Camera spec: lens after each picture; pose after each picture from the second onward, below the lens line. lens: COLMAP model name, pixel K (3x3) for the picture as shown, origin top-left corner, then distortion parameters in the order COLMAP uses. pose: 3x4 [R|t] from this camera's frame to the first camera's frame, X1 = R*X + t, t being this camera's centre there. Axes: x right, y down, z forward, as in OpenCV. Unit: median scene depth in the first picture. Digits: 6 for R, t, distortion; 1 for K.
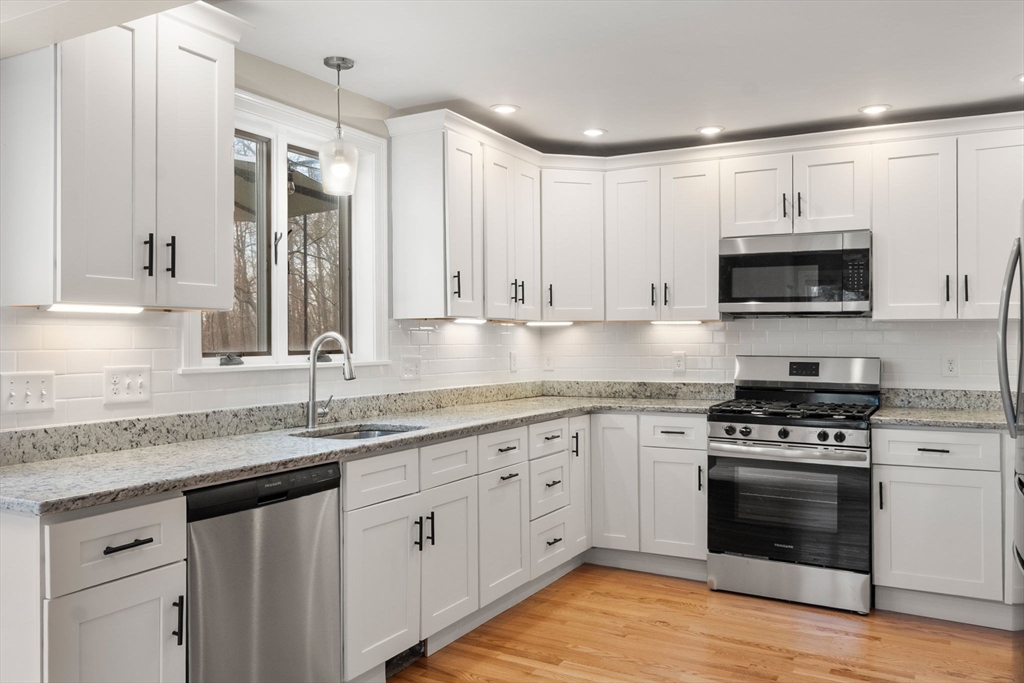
lens RADIAL K [[804.8, 0, 512.1], [0, 804.8, 333.5], [0, 0, 1]] dist [0.004384, 0.004219]
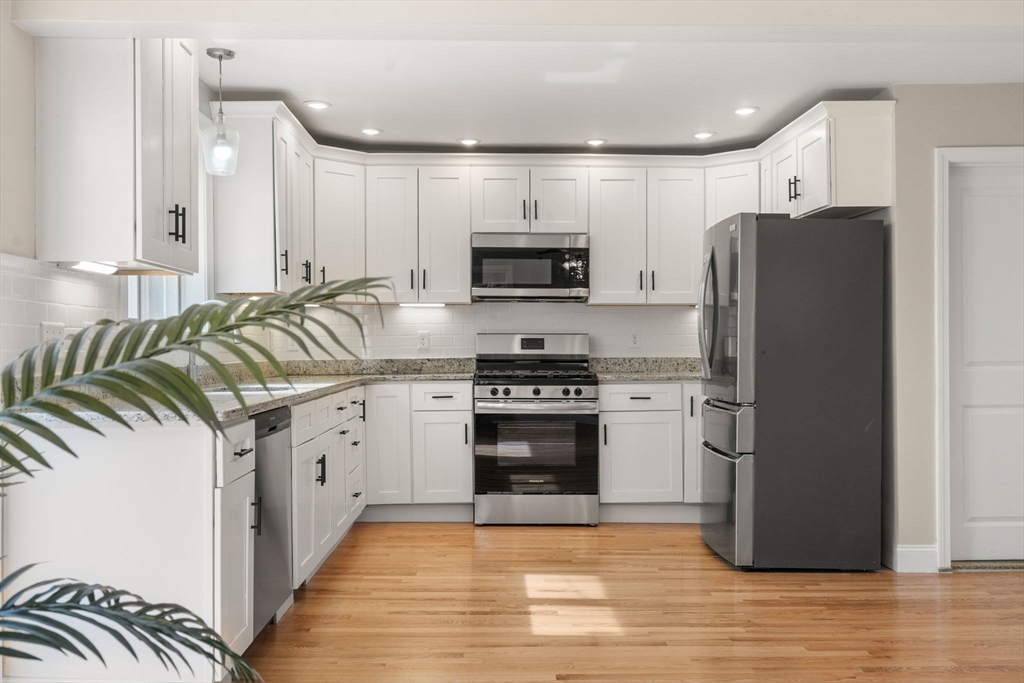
lens RADIAL K [[937.8, 0, 513.8], [0, 937.8, 343.2], [0, 0, 1]] dist [-0.038731, 0.000000]
pose [[0.863972, -0.000785, 0.503540, -0.407266], [-0.001228, 0.999993, 0.003667, 0.040754], [-0.503539, -0.003787, 0.863964, -0.233547]]
